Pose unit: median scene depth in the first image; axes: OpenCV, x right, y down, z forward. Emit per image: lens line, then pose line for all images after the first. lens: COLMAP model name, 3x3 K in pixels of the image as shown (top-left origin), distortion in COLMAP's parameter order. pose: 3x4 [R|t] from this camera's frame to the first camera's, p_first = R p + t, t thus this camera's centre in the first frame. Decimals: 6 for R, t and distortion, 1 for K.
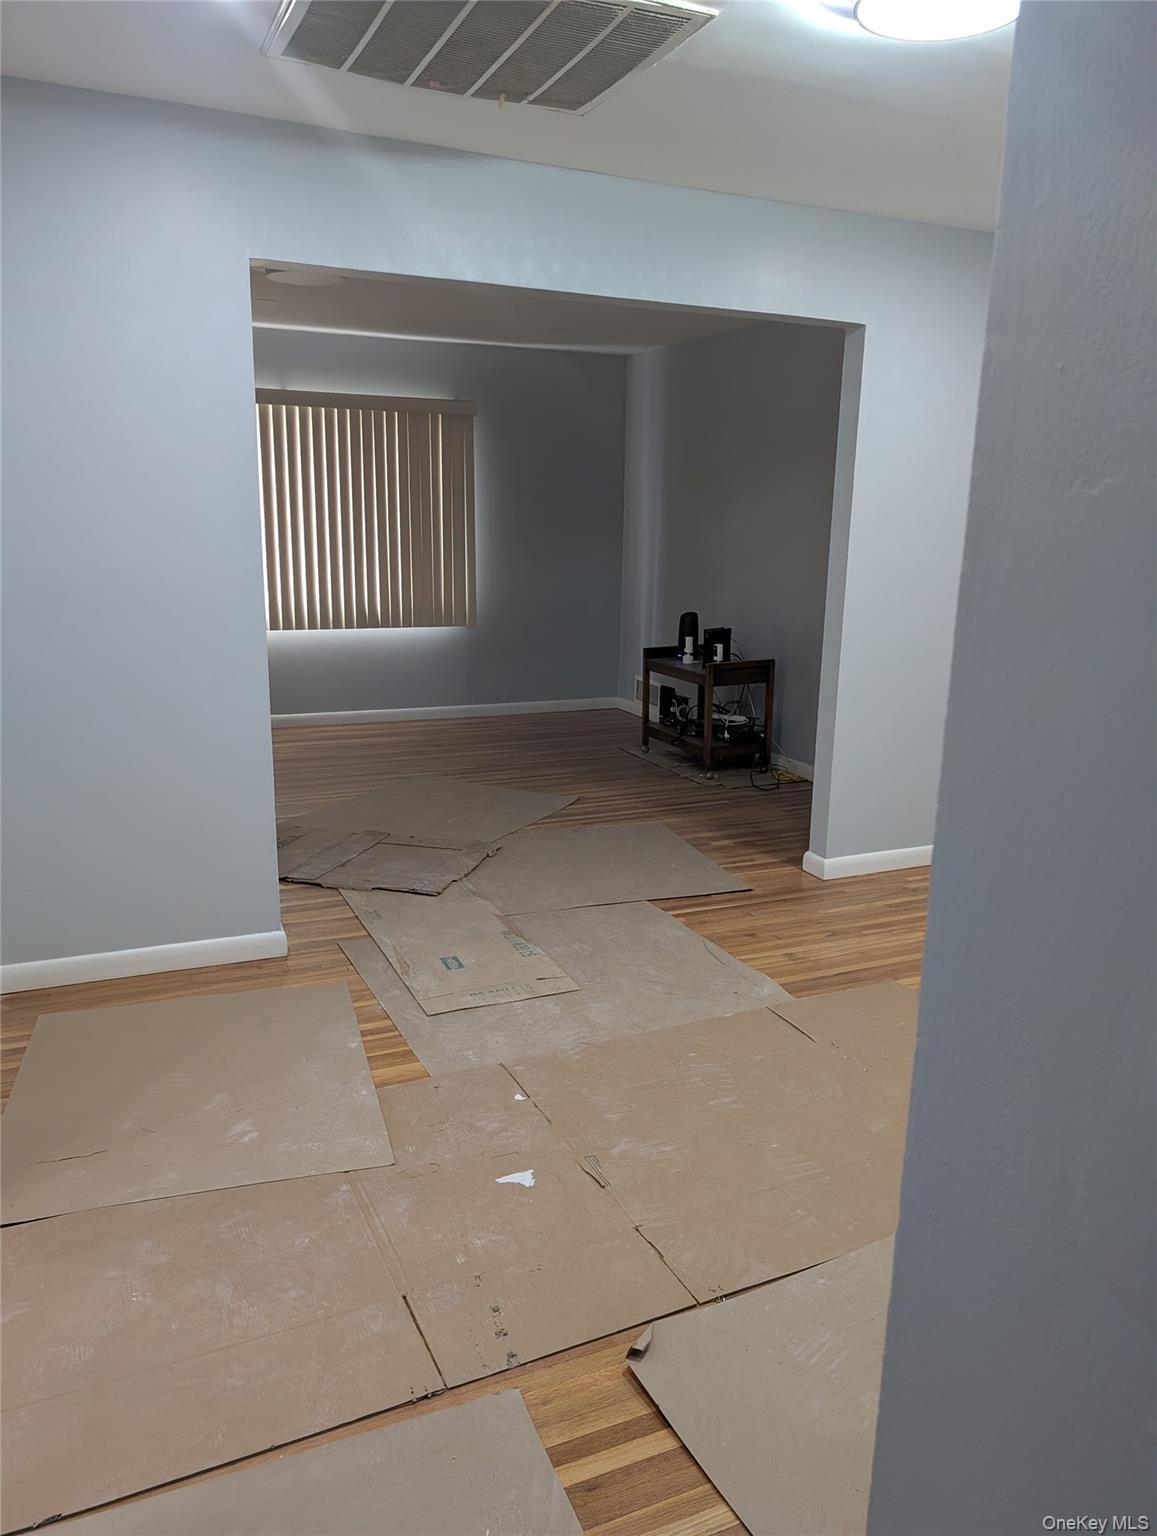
lens RADIAL K [[1097.5, 0, 578.5], [0, 1097.5, 768.0], [0, 0, 1]] dist [0.044379, -0.043909]
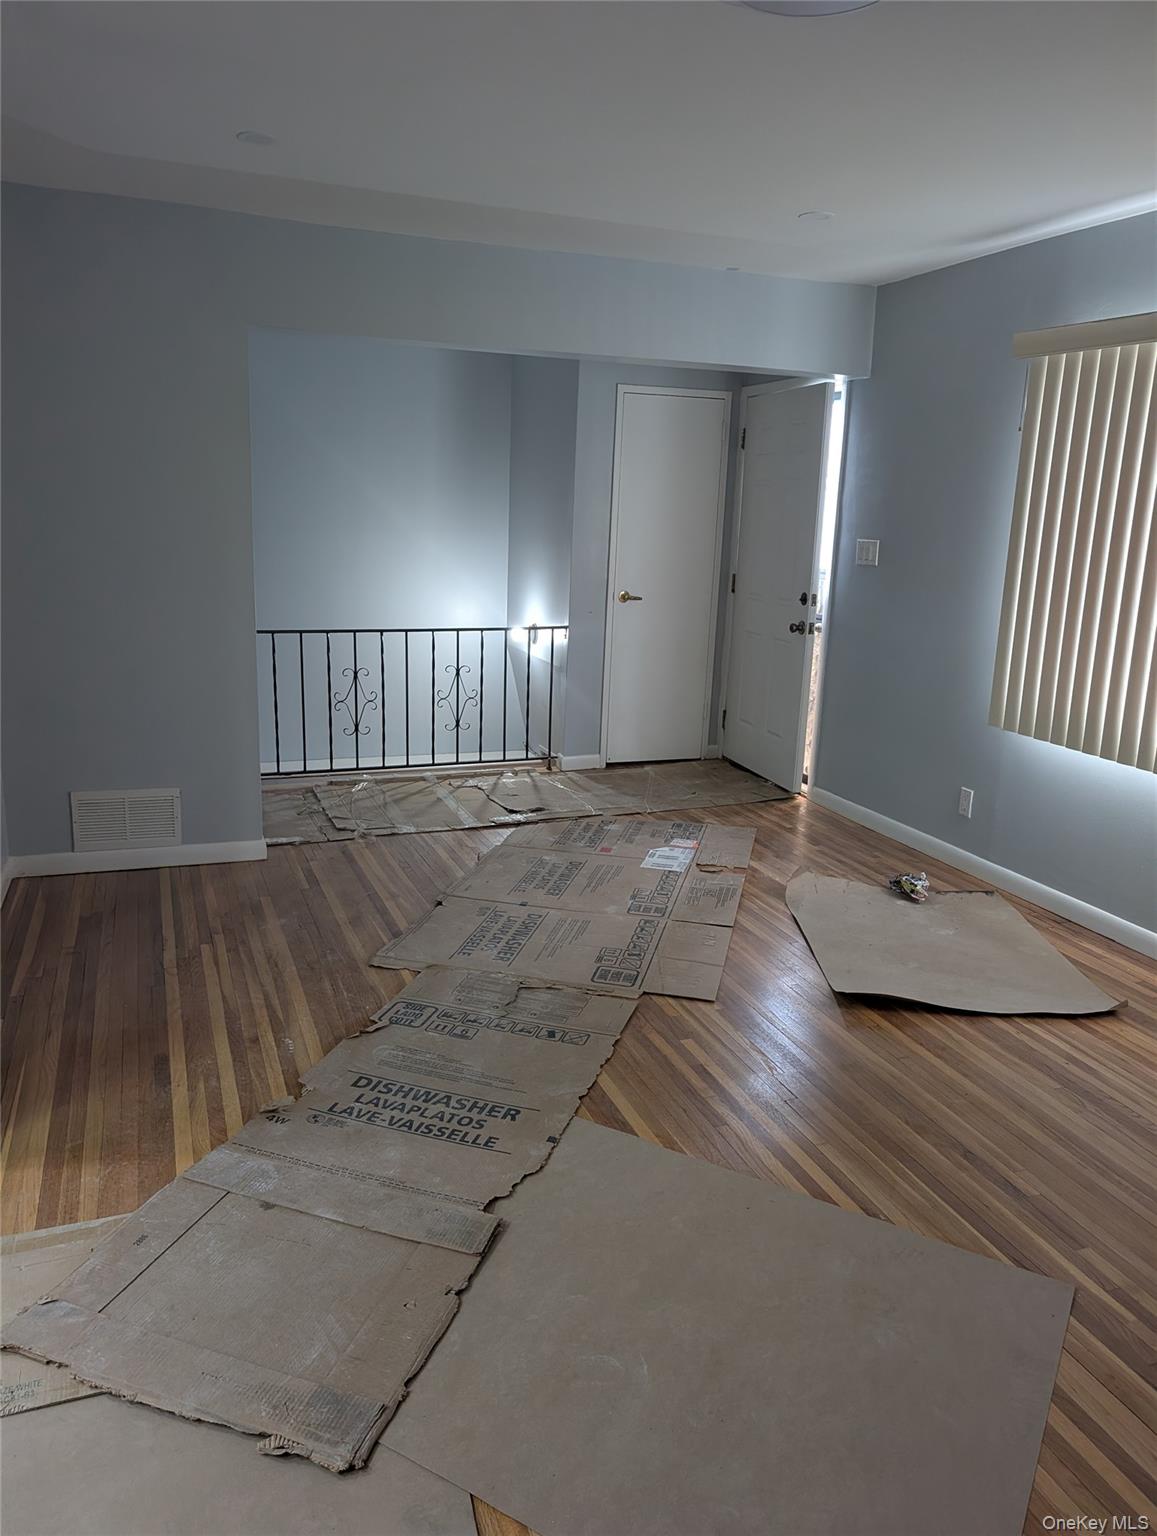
lens RADIAL K [[1106.5, 0, 578.5], [0, 1106.5, 768.0], [0, 0, 1]] dist [0.041937, -0.067222]
pose [[-0.050514, 0.212456, -0.975864, 0.183217], [-0.265711, 0.939036, 0.218193, -0.194508], [0.962728, 0.270320, 0.009018, 0.831420]]
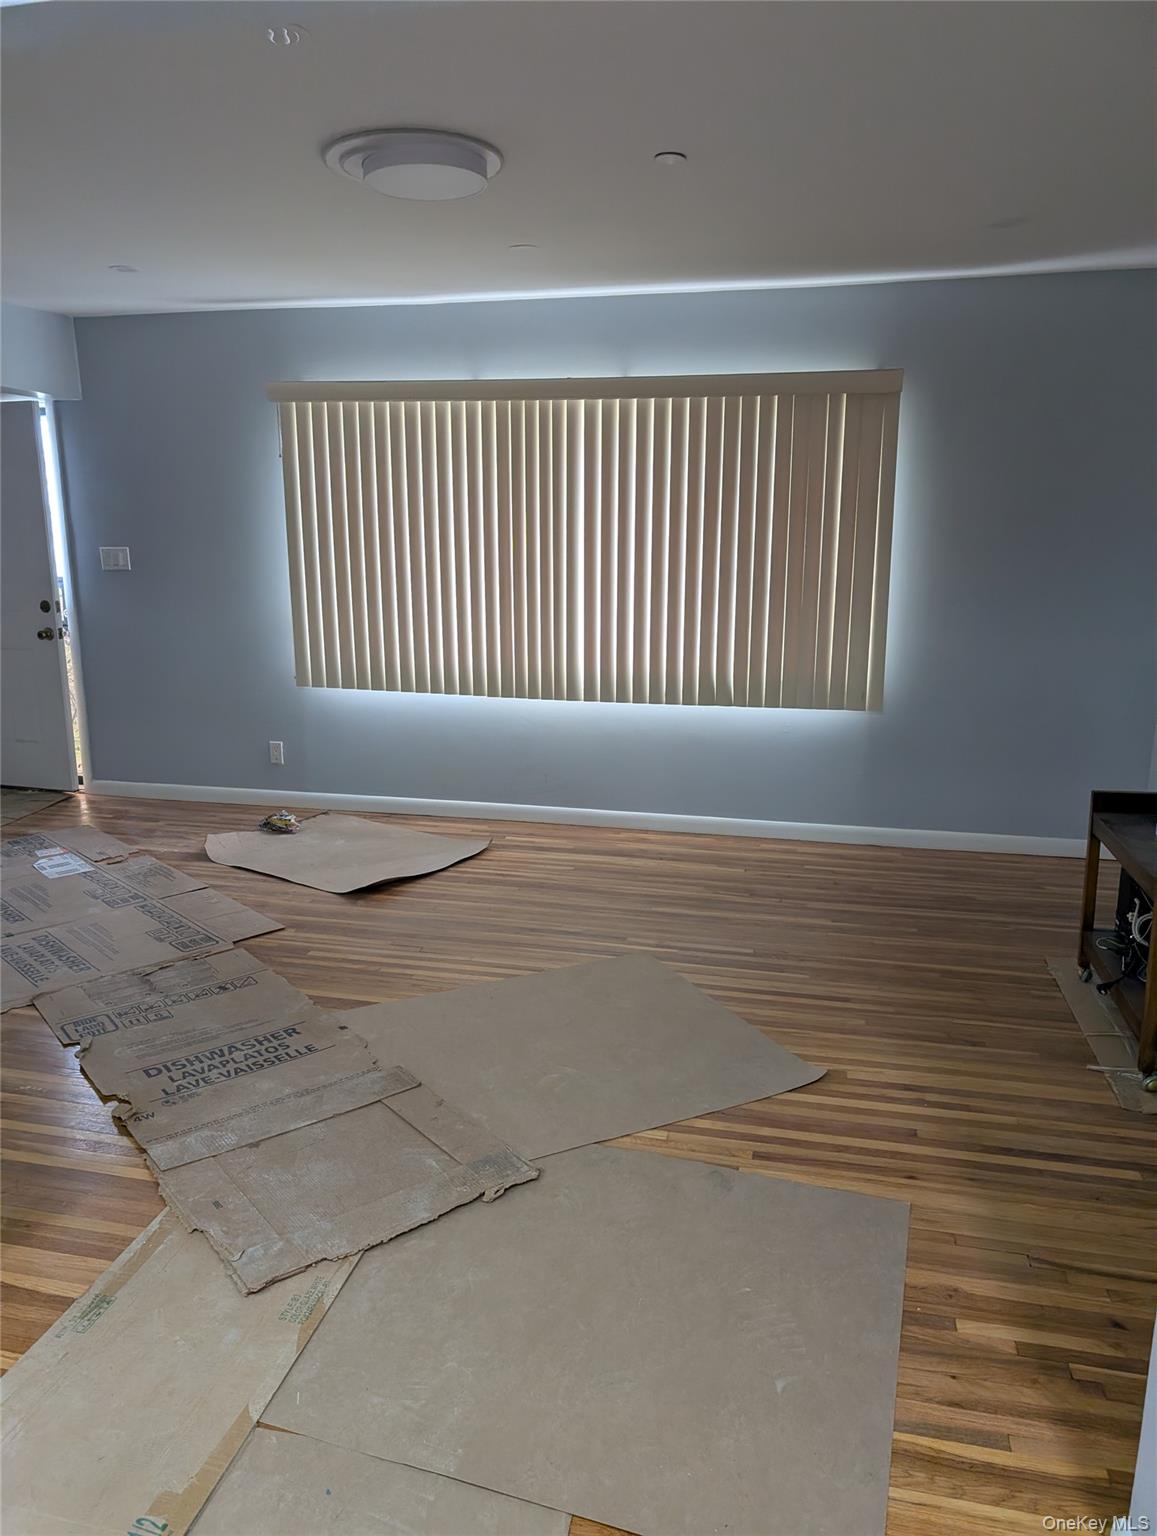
lens RADIAL K [[1097.5, 0, 578.5], [0, 1097.5, 768.0], [0, 0, 1]] dist [0.044379, -0.043909]
pose [[0.802845, 0.116513, -0.584692, 0.192598], [-0.126978, 0.991633, 0.023250, -0.114437], [0.582509, 0.055577, 0.810922, 0.468195]]
